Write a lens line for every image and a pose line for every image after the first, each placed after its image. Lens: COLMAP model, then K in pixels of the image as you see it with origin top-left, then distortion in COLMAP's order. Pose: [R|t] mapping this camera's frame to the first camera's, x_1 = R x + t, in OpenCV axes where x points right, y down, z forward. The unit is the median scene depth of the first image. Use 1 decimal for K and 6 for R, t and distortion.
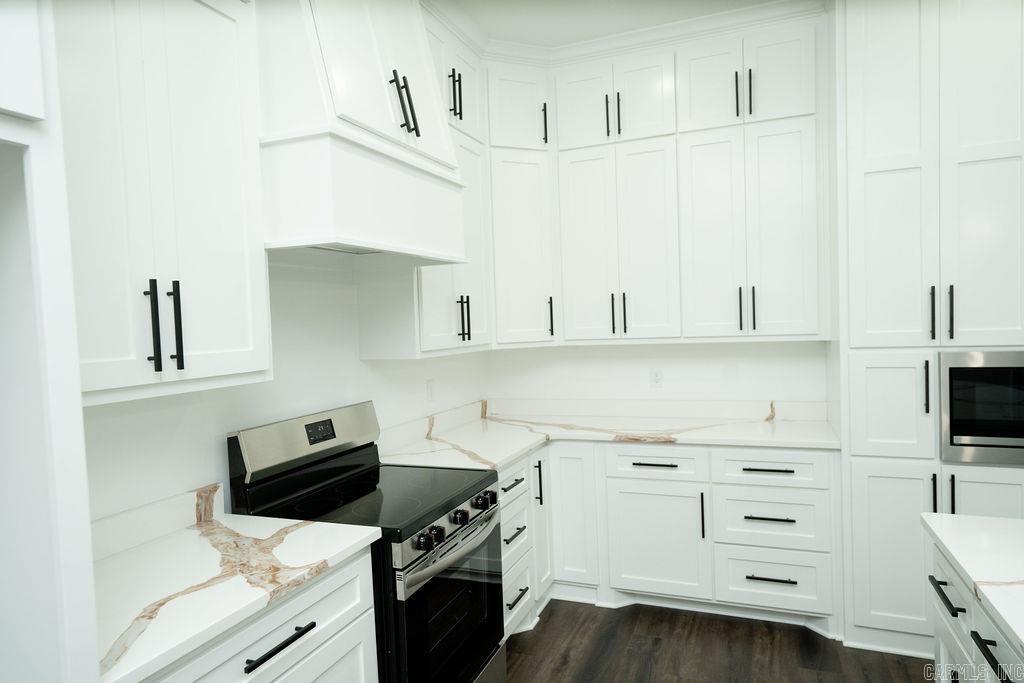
lens RADIAL K [[625.0, 0, 504.2], [0, 625.0, 344.4], [0, 0, 1]] dist [0.005883, 0.001408]
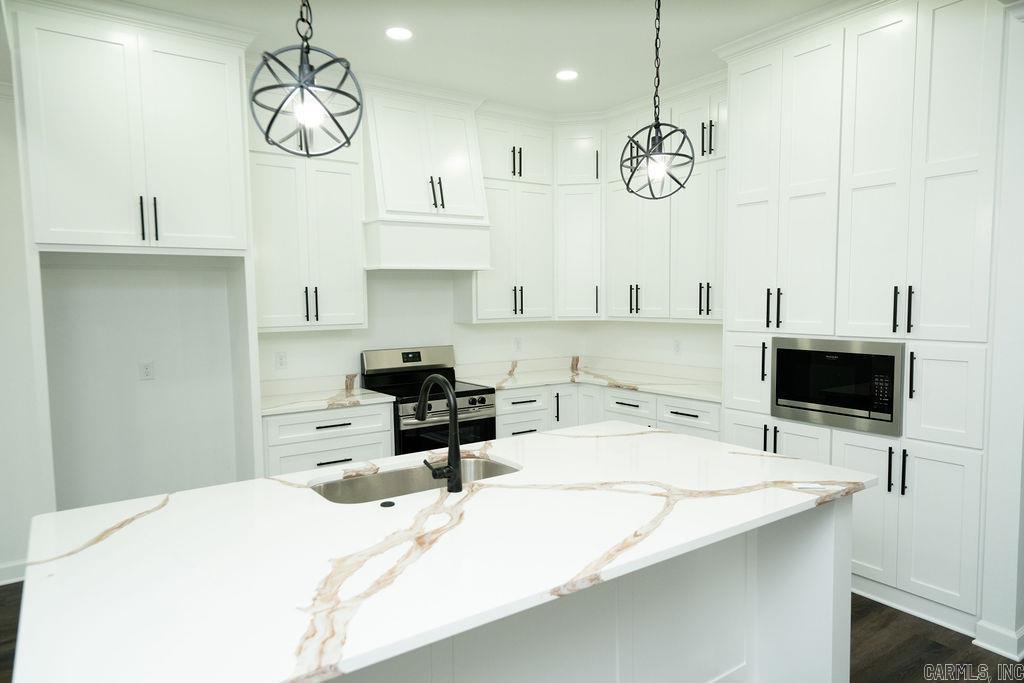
lens RADIAL K [[641.4, 0, 508.8], [0, 641.4, 347.3], [0, 0, 1]] dist [0.037234, -0.000507]
pose [[0.840094, 0.068937, -0.538043, 0.904074], [-0.039431, 0.997028, 0.066178, -0.032929], [0.541006, -0.034380, 0.840316, -0.465540]]
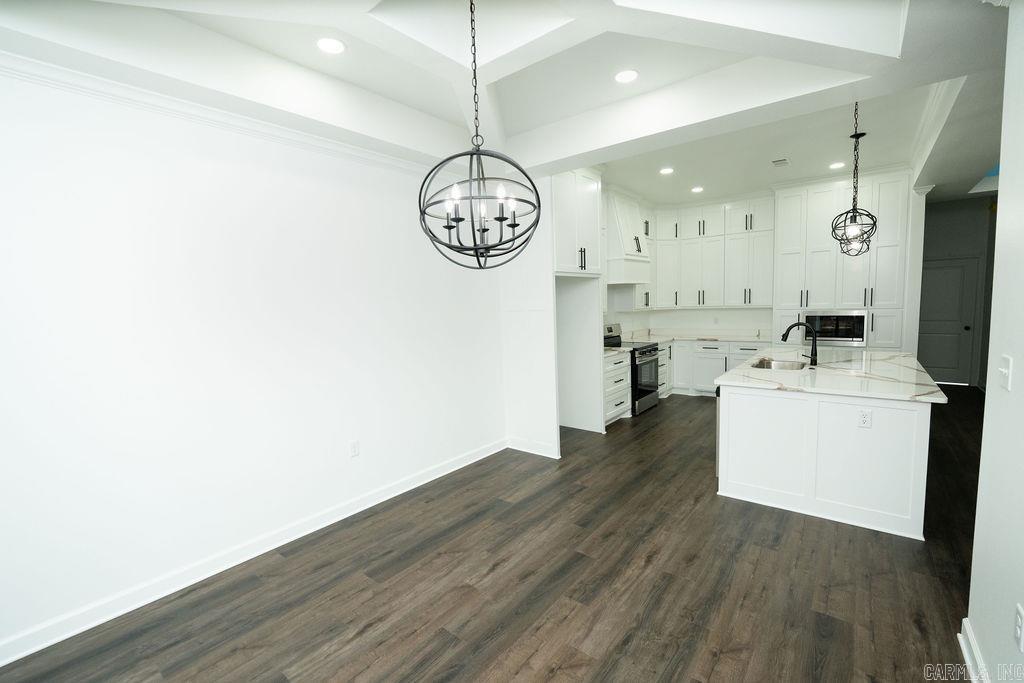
lens RADIAL K [[441.9, 0, 512.0], [0, 441.9, 341.5], [0, 0, 1]] dist [-0.010522, -0.000120]
pose [[0.959459, 0.030810, -0.280159, -0.094743], [-0.013178, 0.997824, 0.064604, 0.039508], [0.281539, -0.058293, 0.957777, -1.477093]]
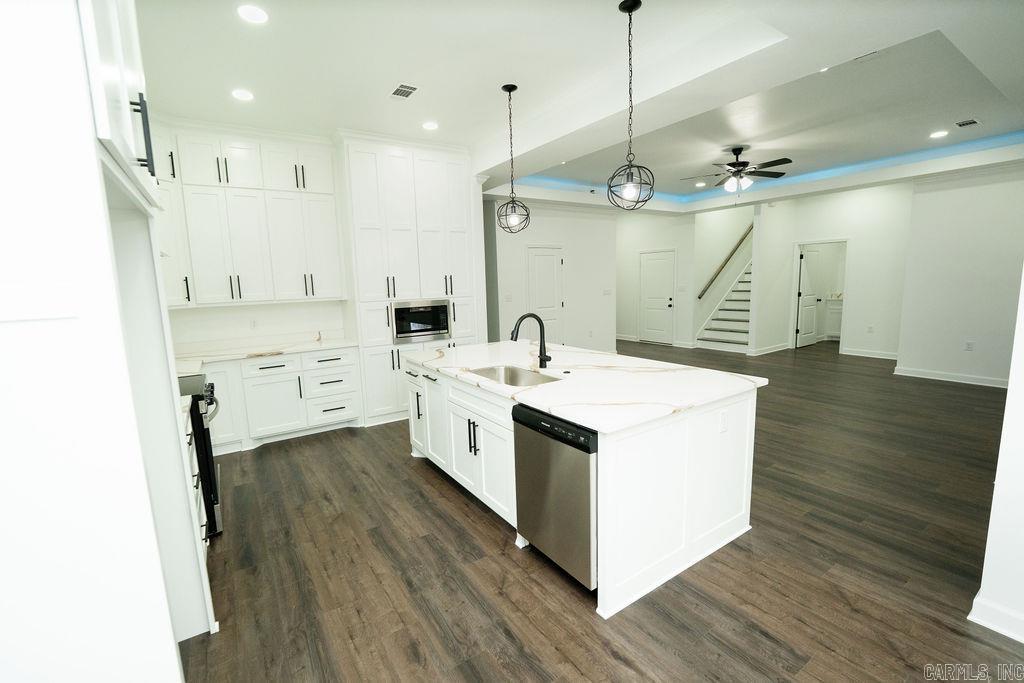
lens RADIAL K [[441.9, 0, 512.0], [0, 441.9, 341.5], [0, 0, 1]] dist [-0.021409, 0.000474]
pose [[0.559075, -0.095450, 0.823604, -0.498391], [0.041094, 0.995320, 0.087456, 0.031448], [-0.828098, -0.015049, 0.560381, -0.399062]]
